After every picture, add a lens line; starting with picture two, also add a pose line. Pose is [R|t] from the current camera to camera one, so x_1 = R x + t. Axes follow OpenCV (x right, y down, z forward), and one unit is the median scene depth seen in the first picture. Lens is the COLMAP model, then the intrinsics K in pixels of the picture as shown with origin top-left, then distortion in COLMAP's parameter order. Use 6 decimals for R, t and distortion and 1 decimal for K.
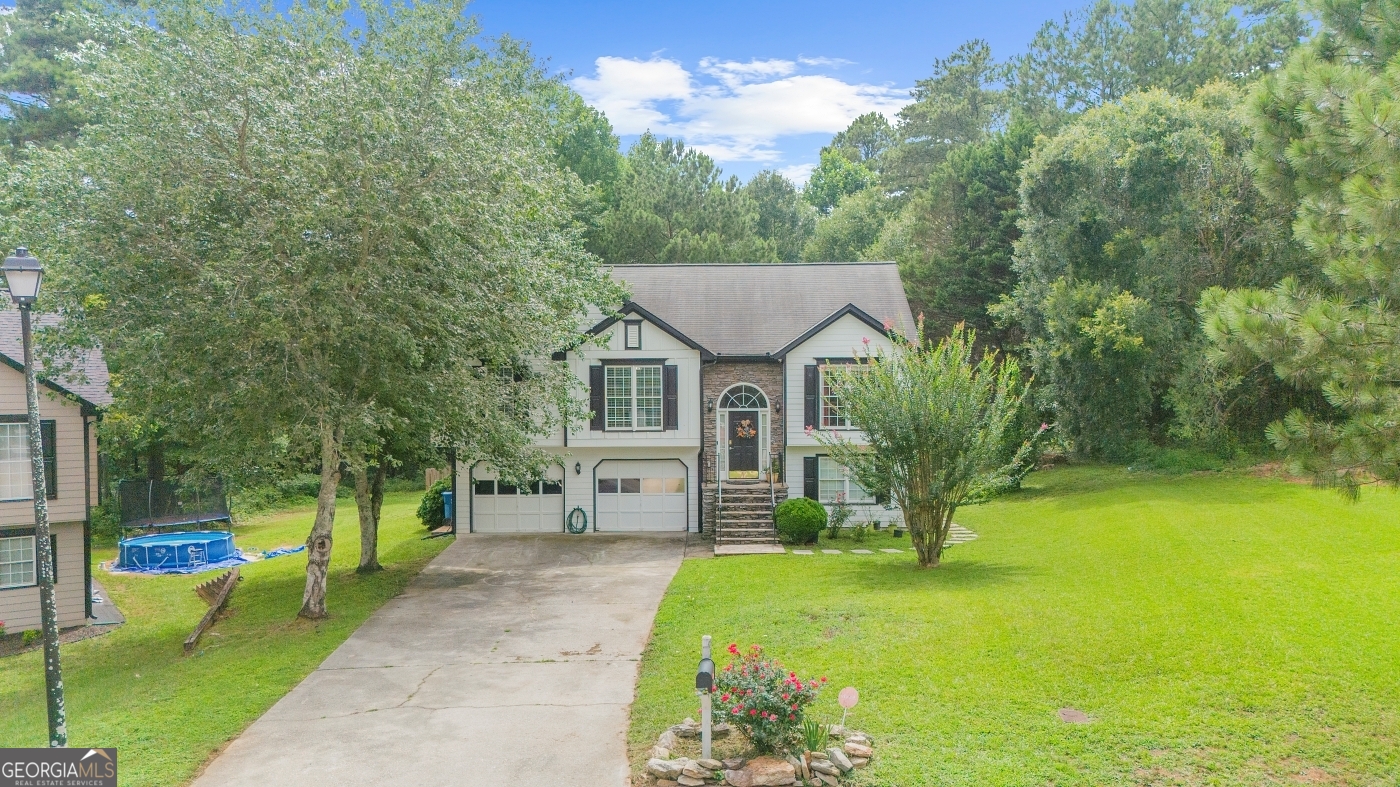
lens RADIAL K [[1043.7, 0, 704.8], [0, 1043.7, 396.6], [0, 0, 1]] dist [0.068575, -0.068860]
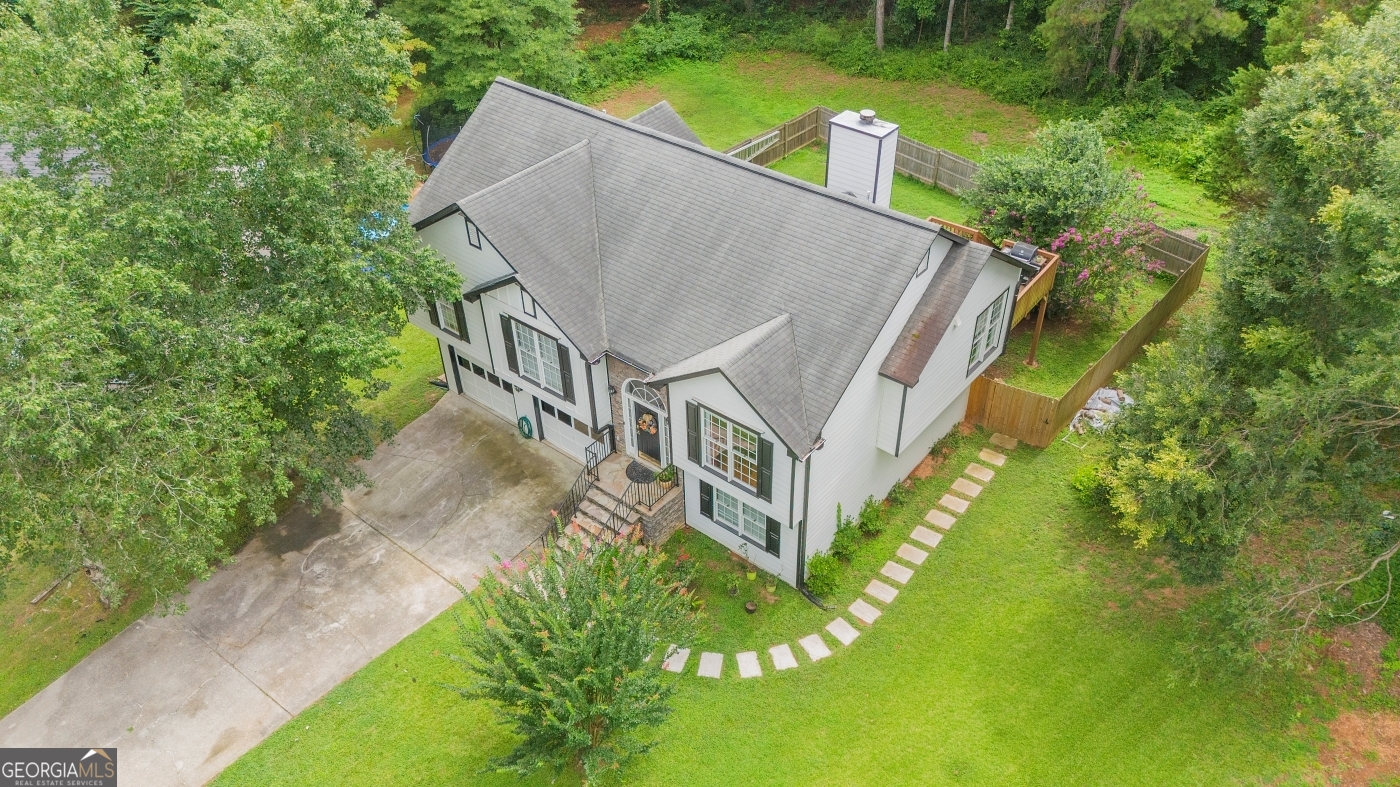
lens RADIAL K [[1043.7, 0, 700.9], [0, 1043.7, 390.8], [0, 0, 1]] dist [0.068575, -0.068860]
pose [[0.777483, 0.377433, -0.503056, 0.502921], [0.012083, 0.790780, 0.611981, -0.524810], [0.628788, -0.481883, 0.610257, 0.507957]]
